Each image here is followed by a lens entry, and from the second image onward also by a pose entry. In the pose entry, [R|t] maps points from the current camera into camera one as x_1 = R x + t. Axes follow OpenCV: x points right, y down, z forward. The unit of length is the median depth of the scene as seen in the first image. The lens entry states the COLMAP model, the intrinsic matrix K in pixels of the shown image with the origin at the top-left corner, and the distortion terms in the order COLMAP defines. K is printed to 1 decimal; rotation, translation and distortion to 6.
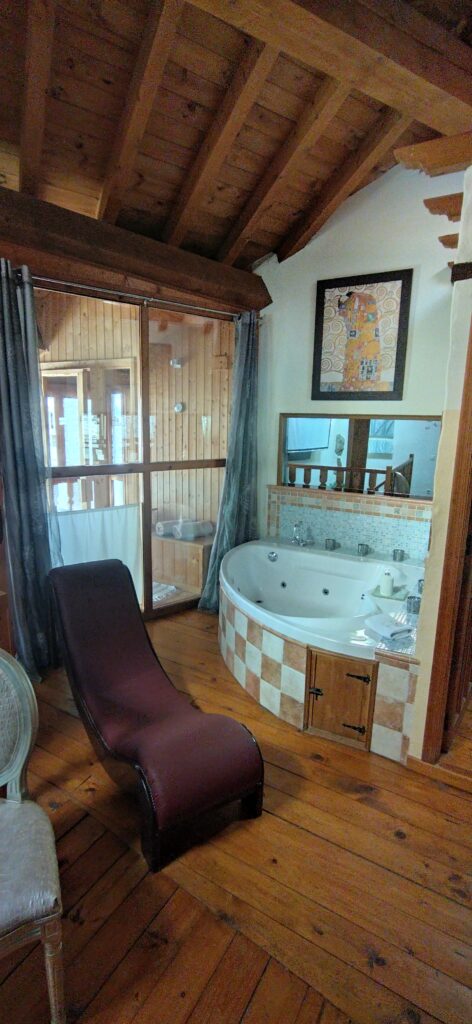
lens RADIAL K [[471.9, 0, 233.6], [0, 471.9, 510.3], [0, 0, 1]] dist [-0.010343, 0.000330]
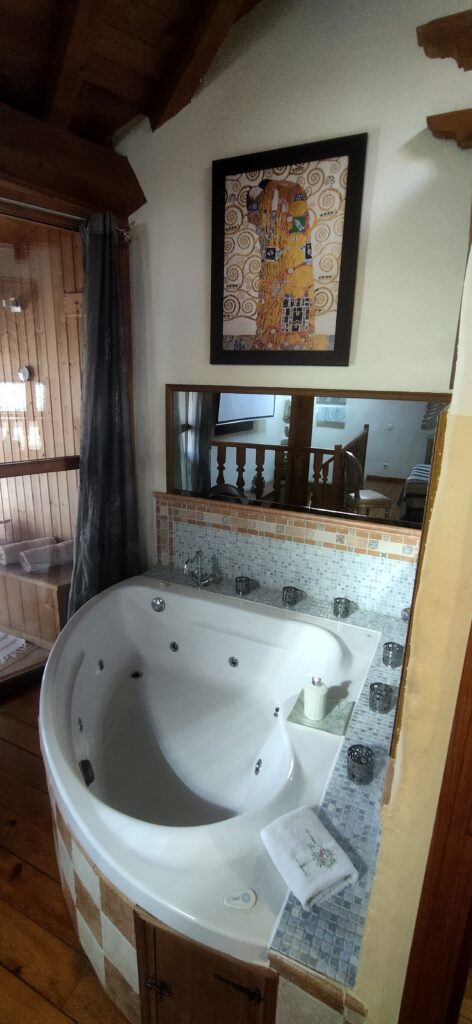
lens RADIAL K [[471.9, 0, 234.3], [0, 471.9, 513.2], [0, 0, 1]] dist [-0.010343, 0.000330]
pose [[0.995973, -0.020870, 0.087193, 0.138200], [0.013304, 0.996166, 0.086464, -0.088168], [-0.088663, -0.084956, 0.992432, 0.351104]]
